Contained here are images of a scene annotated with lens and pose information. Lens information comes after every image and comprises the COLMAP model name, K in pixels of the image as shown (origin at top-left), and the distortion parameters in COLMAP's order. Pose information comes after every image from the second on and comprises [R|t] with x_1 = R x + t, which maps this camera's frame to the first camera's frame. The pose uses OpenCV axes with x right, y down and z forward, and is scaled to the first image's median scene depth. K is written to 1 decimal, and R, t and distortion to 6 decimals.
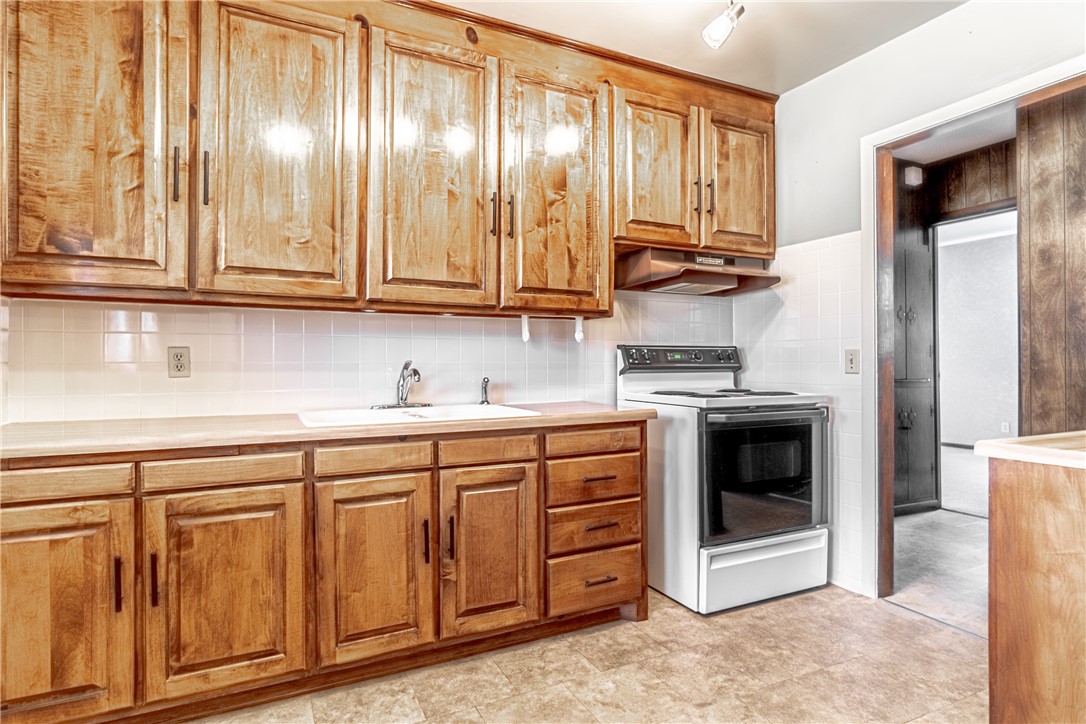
lens RADIAL K [[579.8, 0, 545.1], [0, 579.8, 354.8], [0, 0, 1]] dist [0.021485, 0.000058]
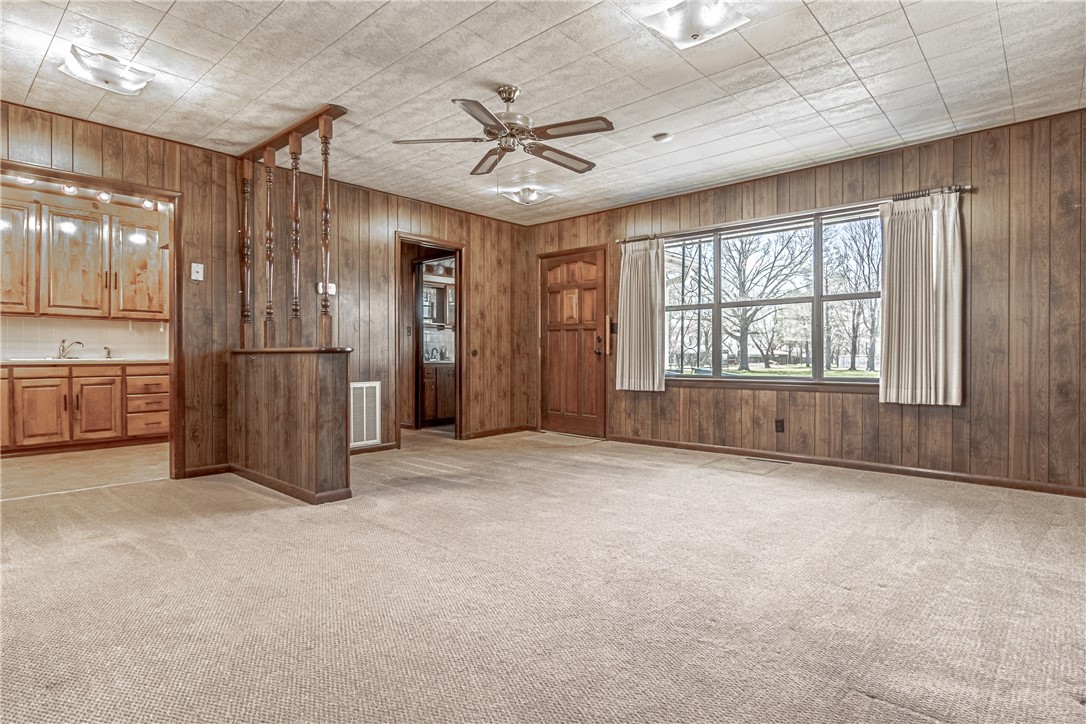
lens RADIAL K [[579.8, 0, 545.1], [0, 579.8, 354.8], [0, 0, 1]] dist [0.021485, 0.000058]
pose [[0.933549, 0.005145, 0.358413, 0.834751], [-0.008654, 0.999929, 0.008188, 0.044757], [-0.358346, -0.010746, 0.933527, -2.197543]]
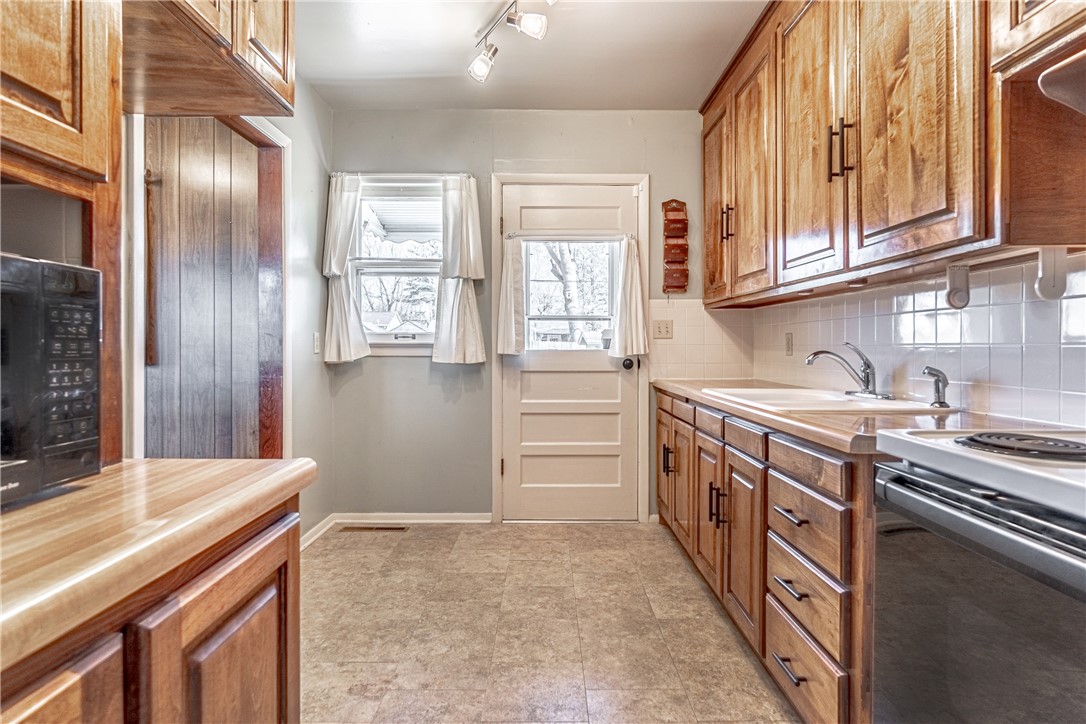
lens RADIAL K [[579.8, 0, 545.1], [0, 579.8, 354.8], [0, 0, 1]] dist [0.021485, 0.000058]
pose [[-0.436771, 0.011321, -0.899502, 0.859585], [0.009451, 0.999923, 0.007996, 0.018286], [0.899523, -0.005009, -0.436844, 1.087617]]
